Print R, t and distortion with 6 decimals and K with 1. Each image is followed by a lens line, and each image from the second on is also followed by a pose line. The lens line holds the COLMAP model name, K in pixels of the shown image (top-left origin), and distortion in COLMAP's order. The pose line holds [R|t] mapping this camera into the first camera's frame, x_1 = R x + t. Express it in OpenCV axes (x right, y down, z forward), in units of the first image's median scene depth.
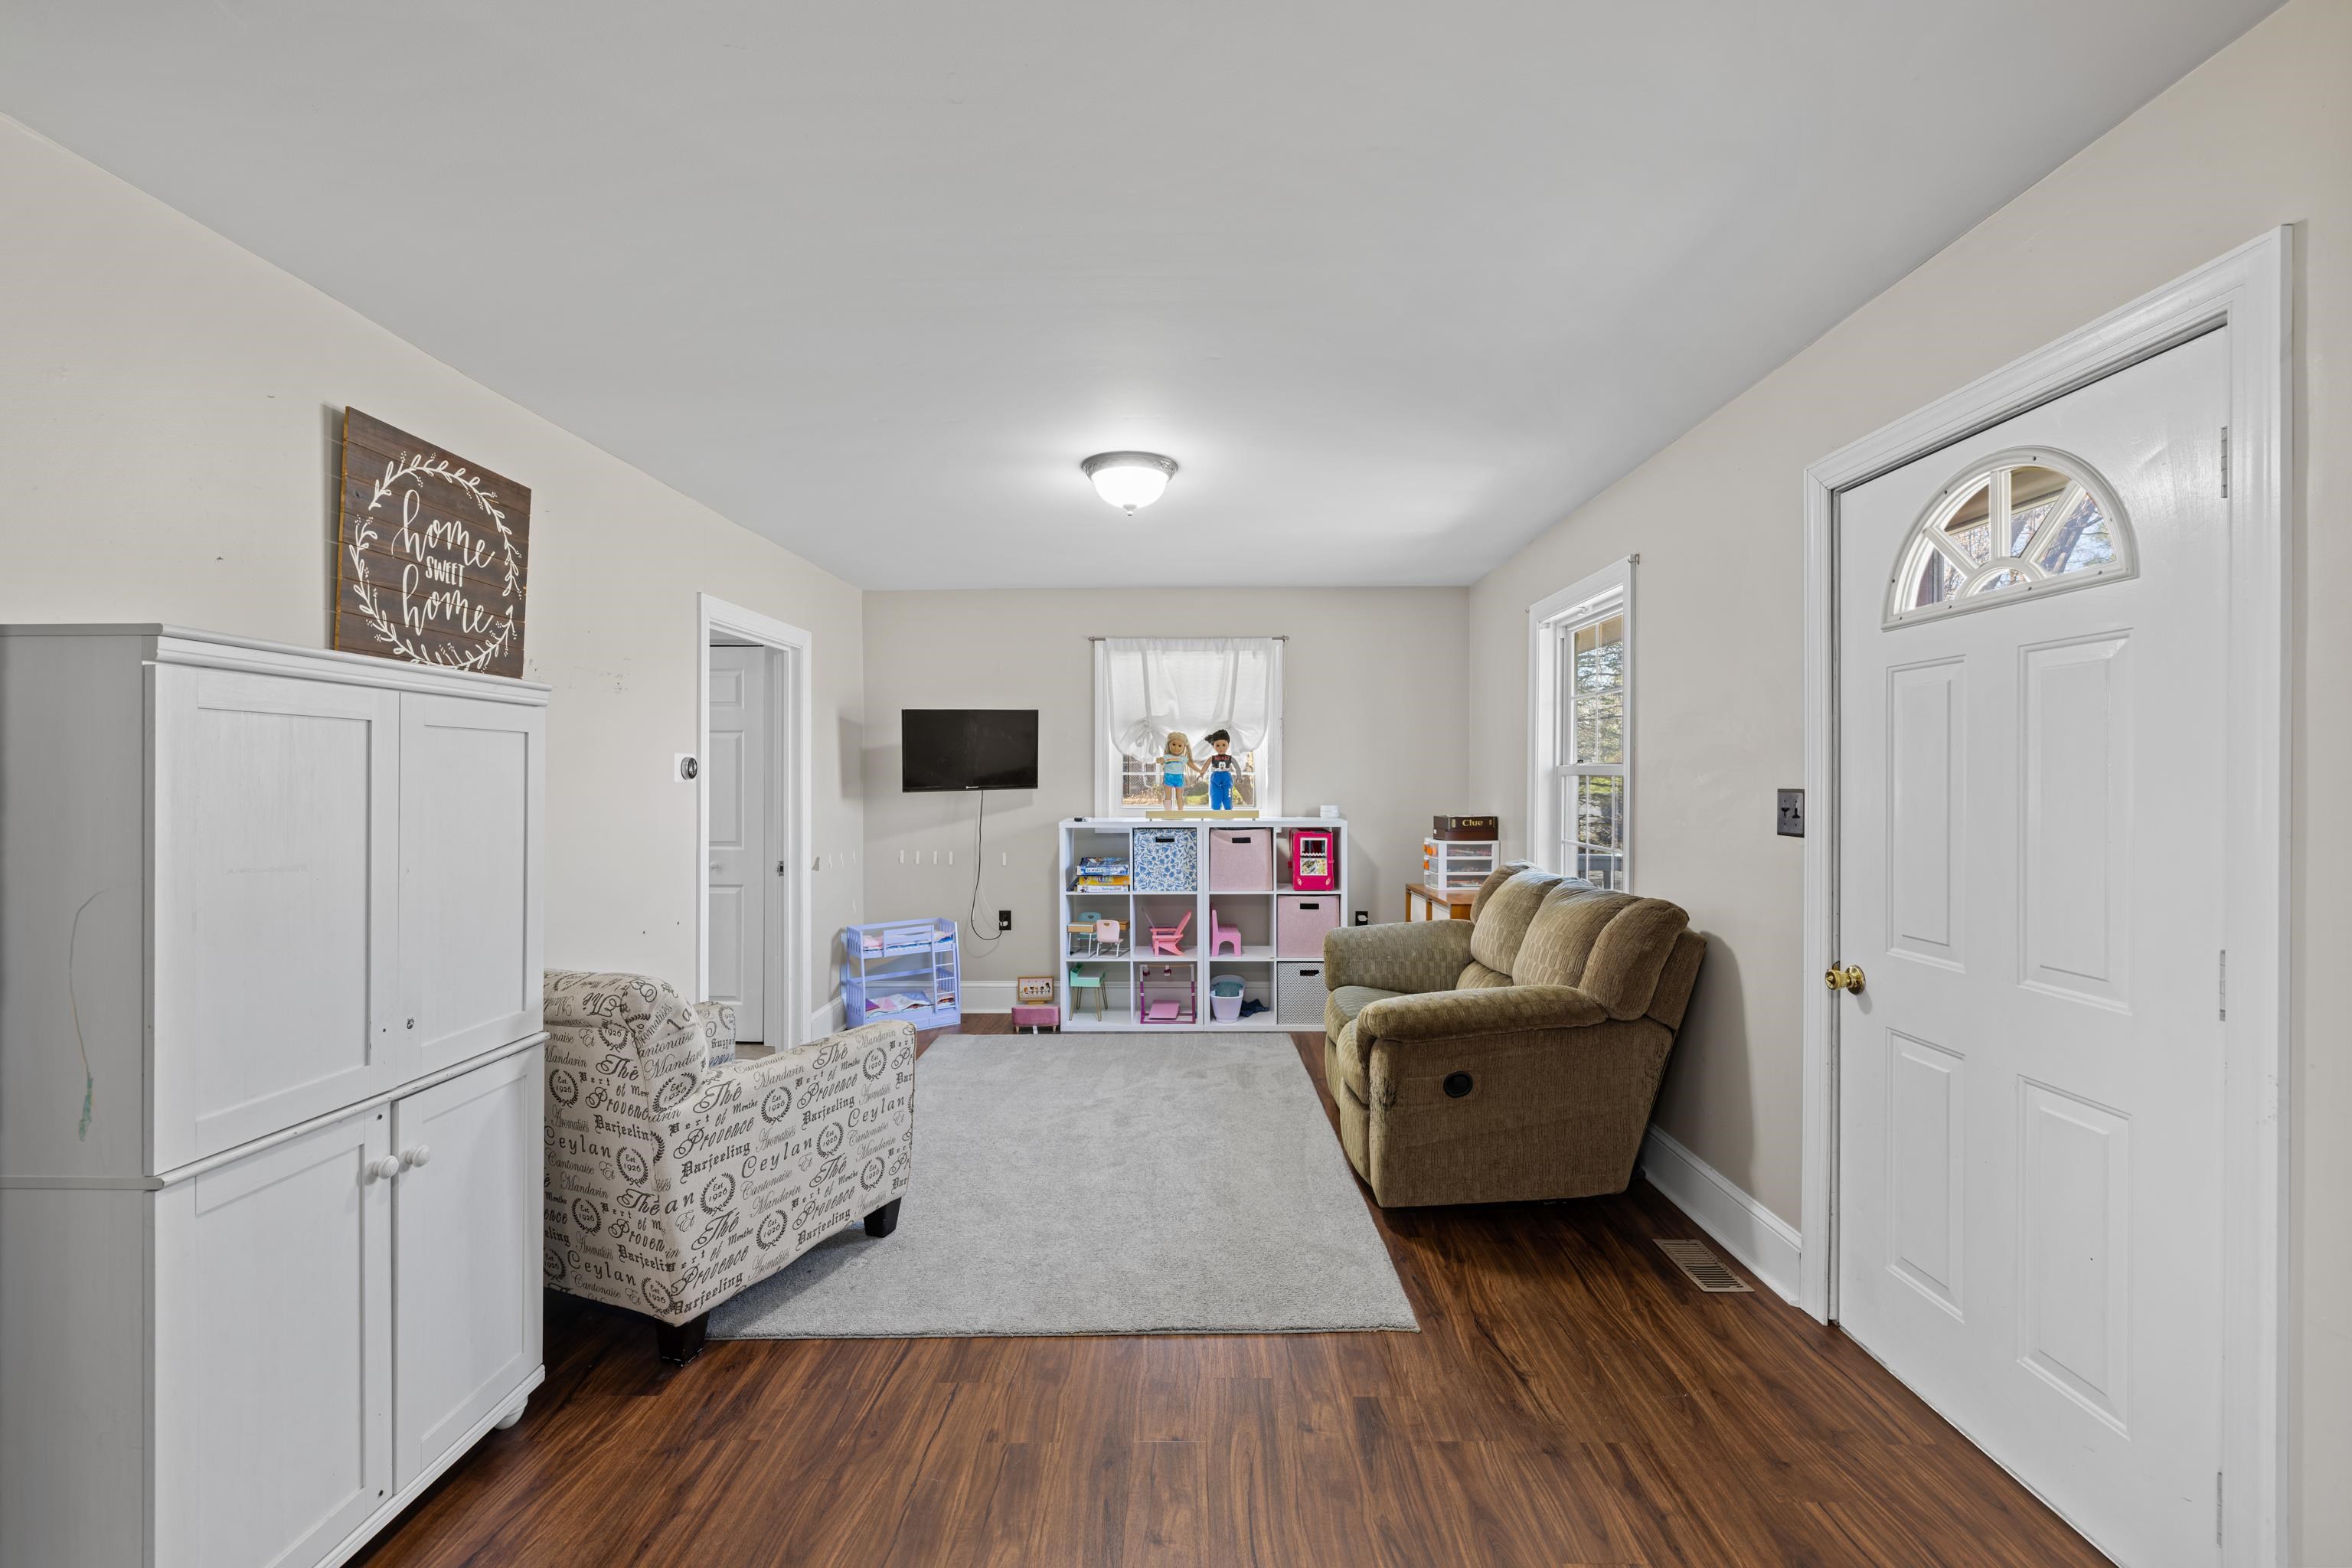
lens RADIAL K [[996.7, 0, 1165.9], [0, 996.7, 785.0], [0, 0, 1]] dist [0.000422, 0.000211]
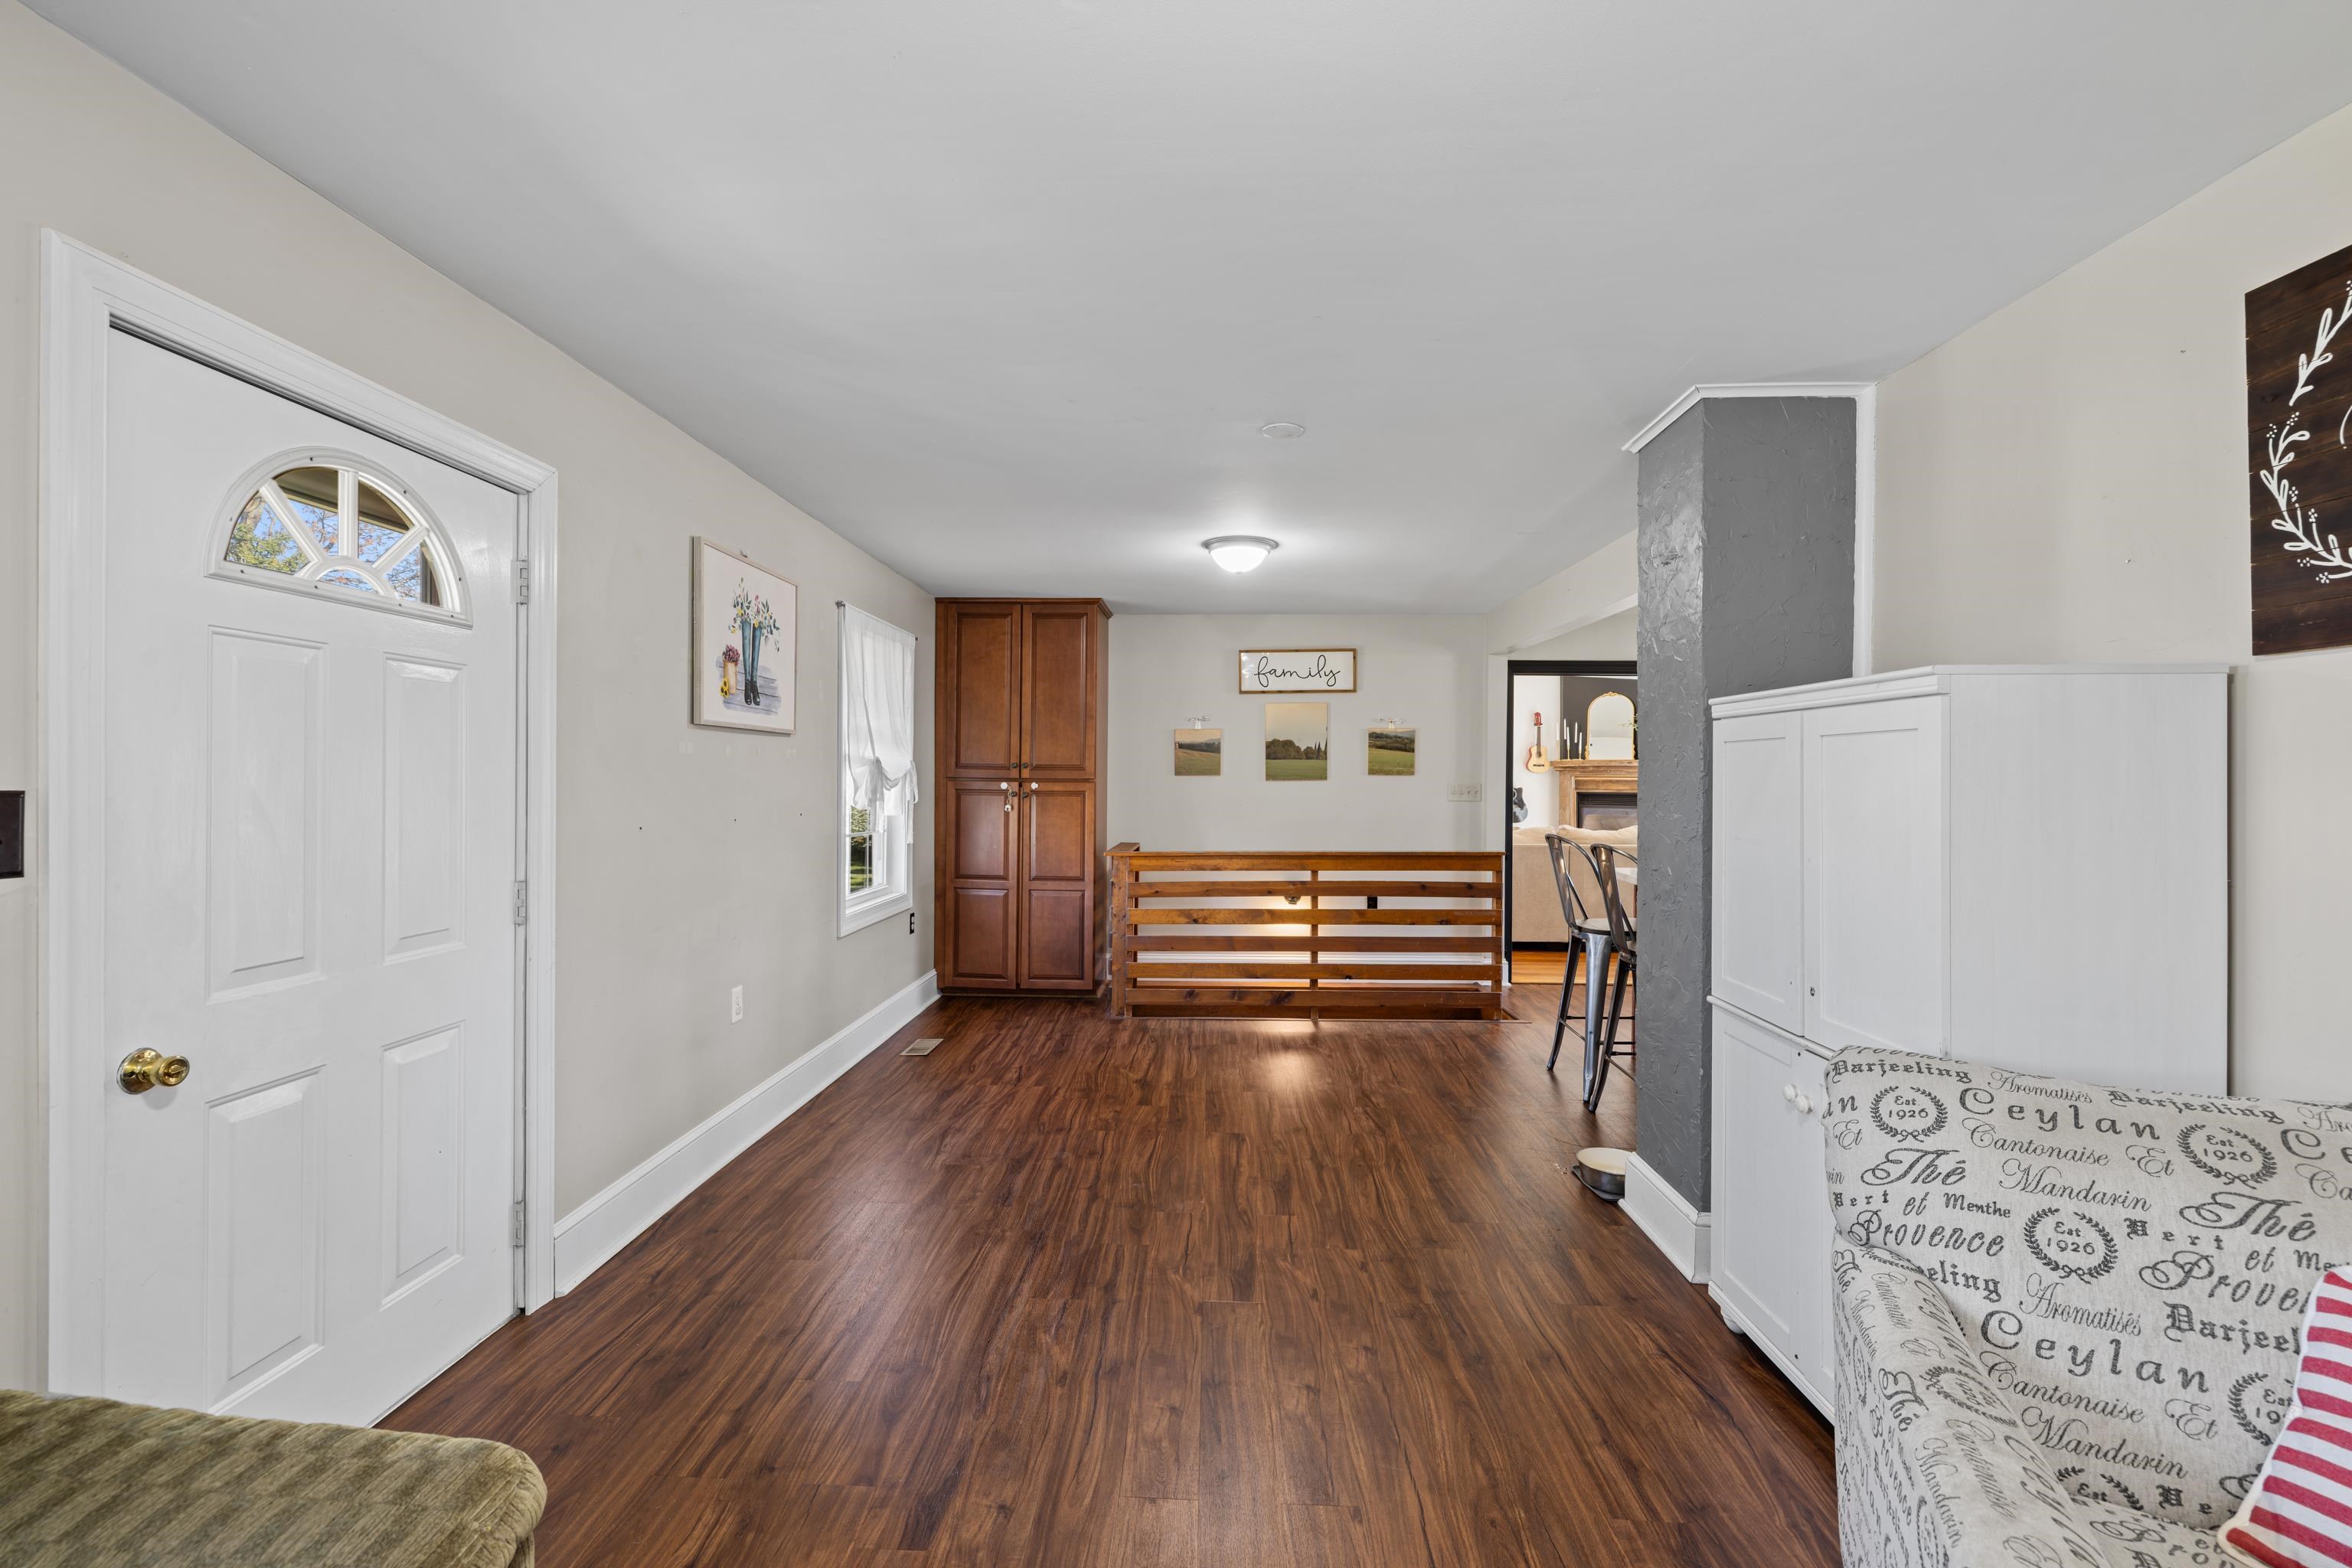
lens RADIAL K [[950.8, 0, 1181.0], [0, 950.8, 776.7], [0, 0, 1]] dist [0.000165, -0.000027]
pose [[-0.999969, -0.005841, 0.005326, -0.010609], [-0.005834, 0.999982, 0.001369, -0.005787], [-0.005334, 0.001338, -0.999985, 1.139041]]
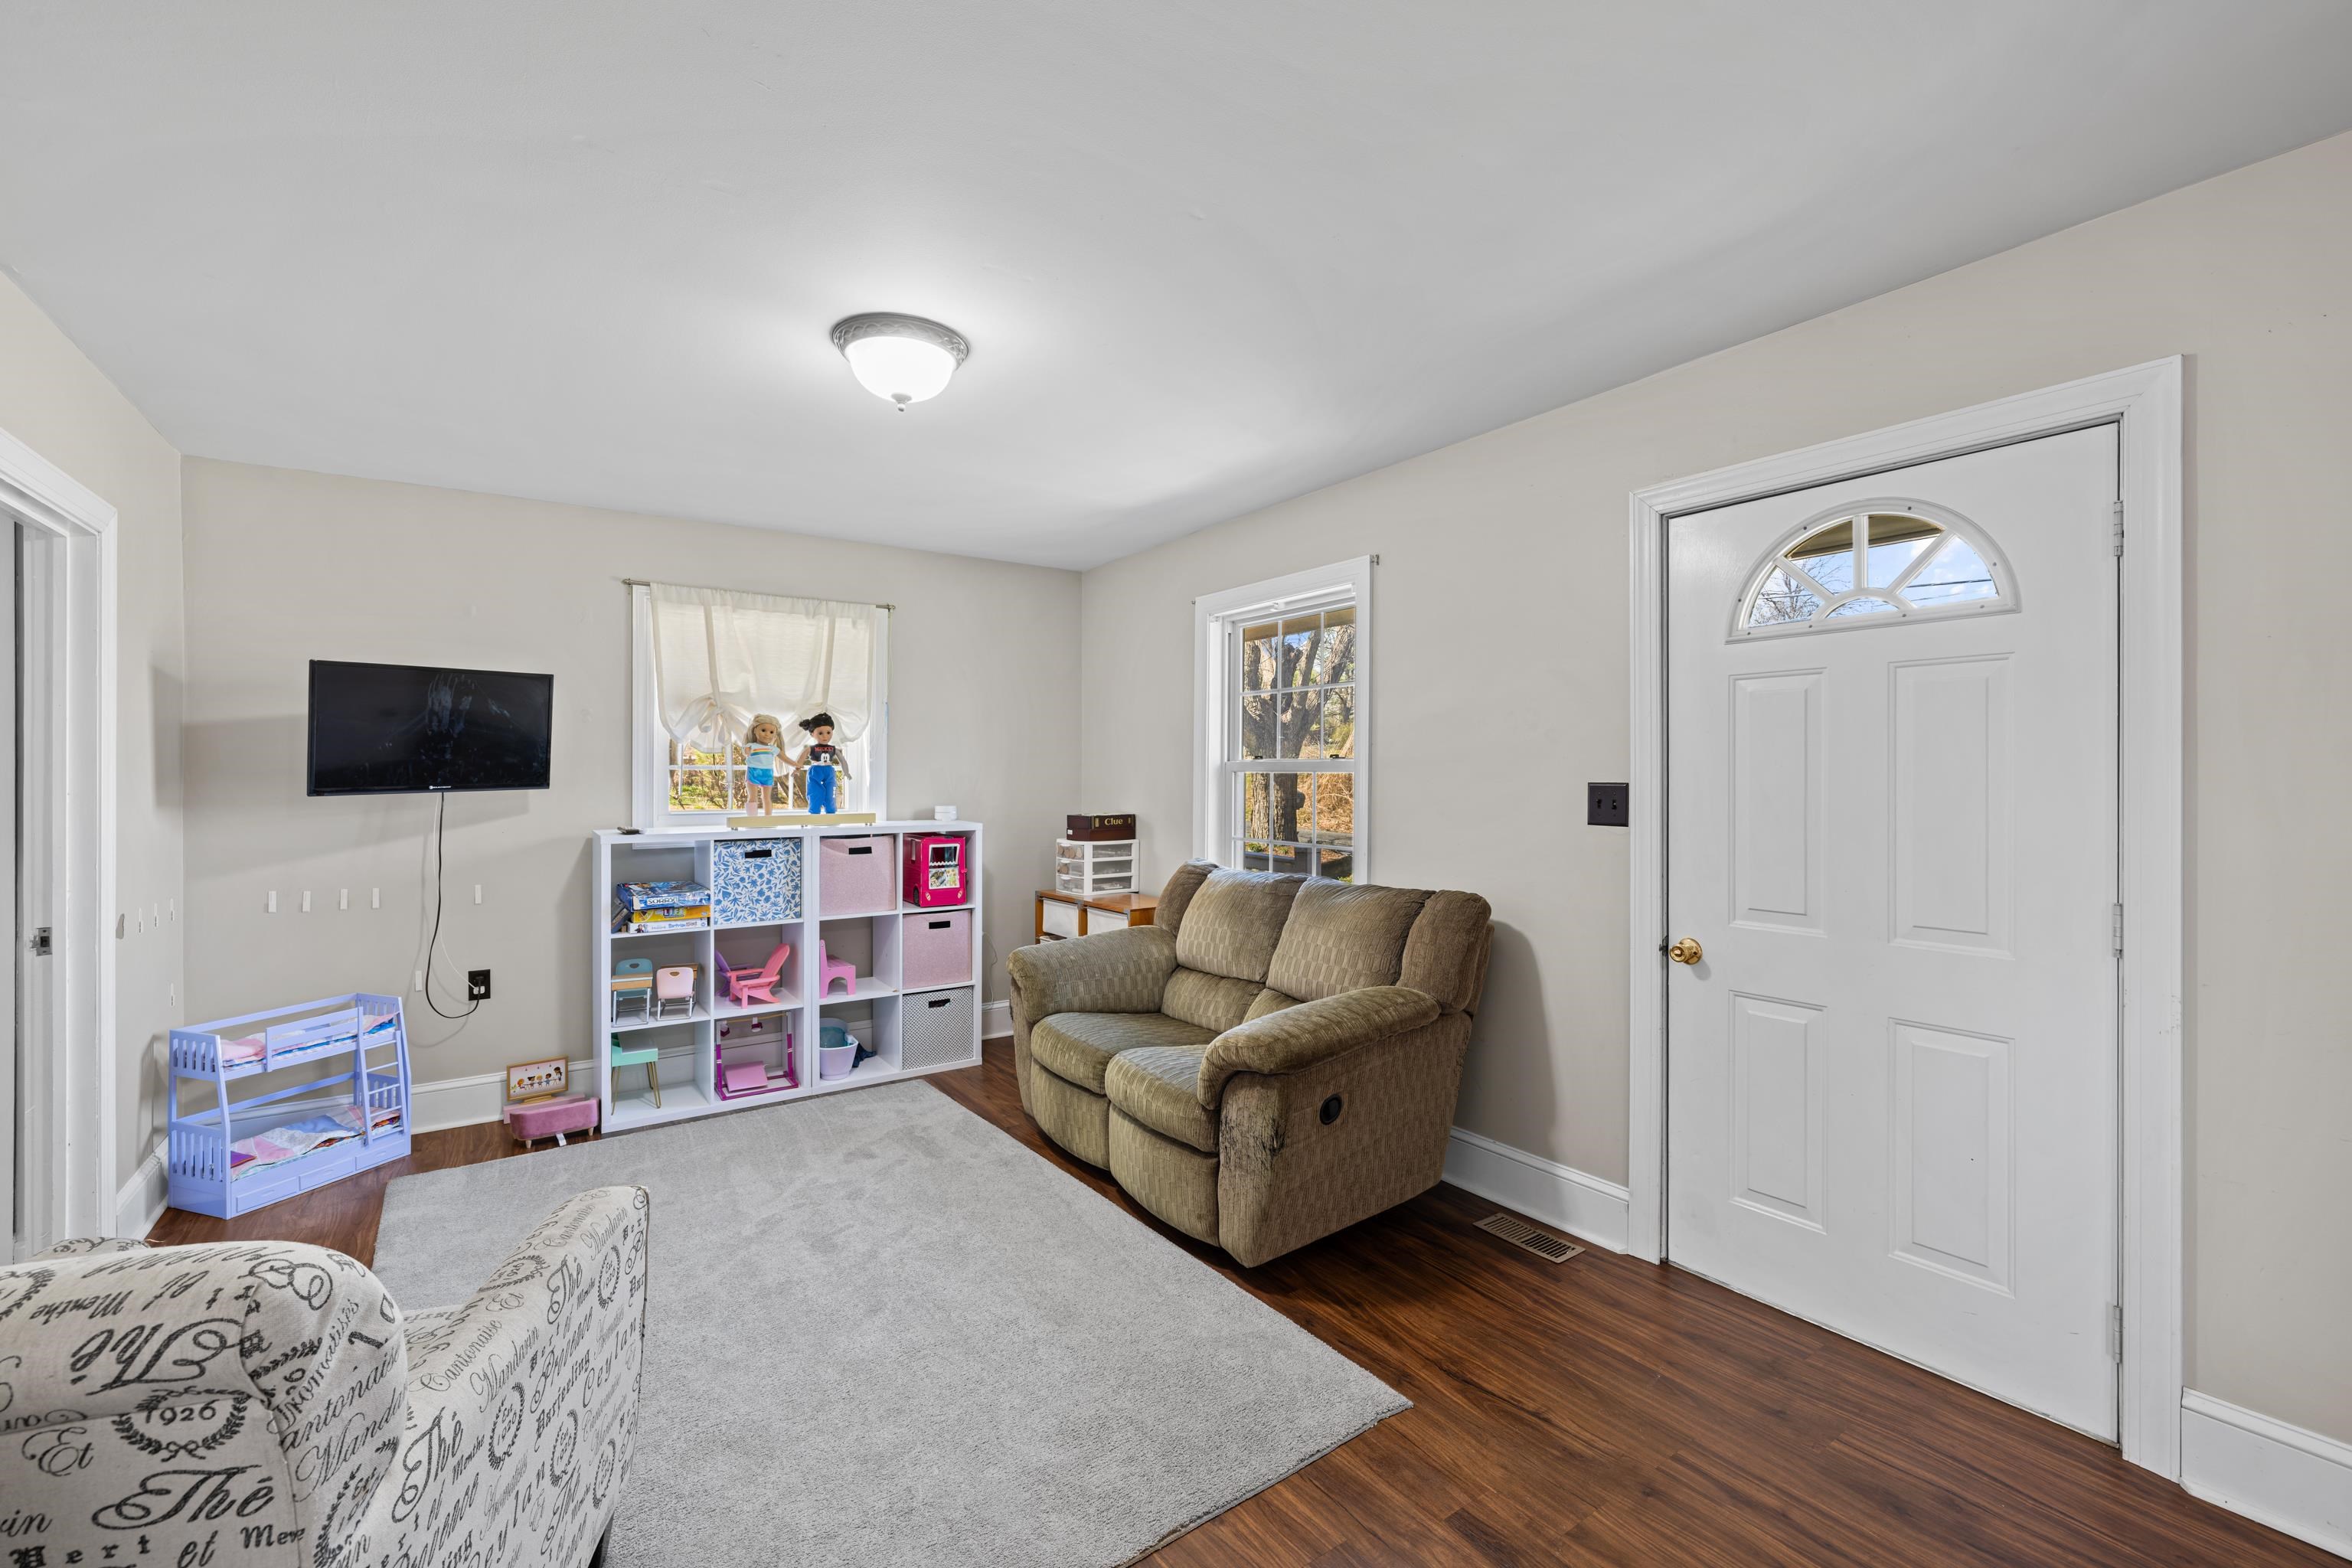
lens RADIAL K [[1003.4, 0, 1174.7], [0, 1003.4, 778.1], [0, 0, 1]] dist [0.000585, 0.000099]
pose [[0.806228, -0.001228, 0.591603, -0.312385], [0.004222, 0.999984, -0.003678, 0.000981], [-0.591590, 0.005463, 0.806221, 0.296928]]
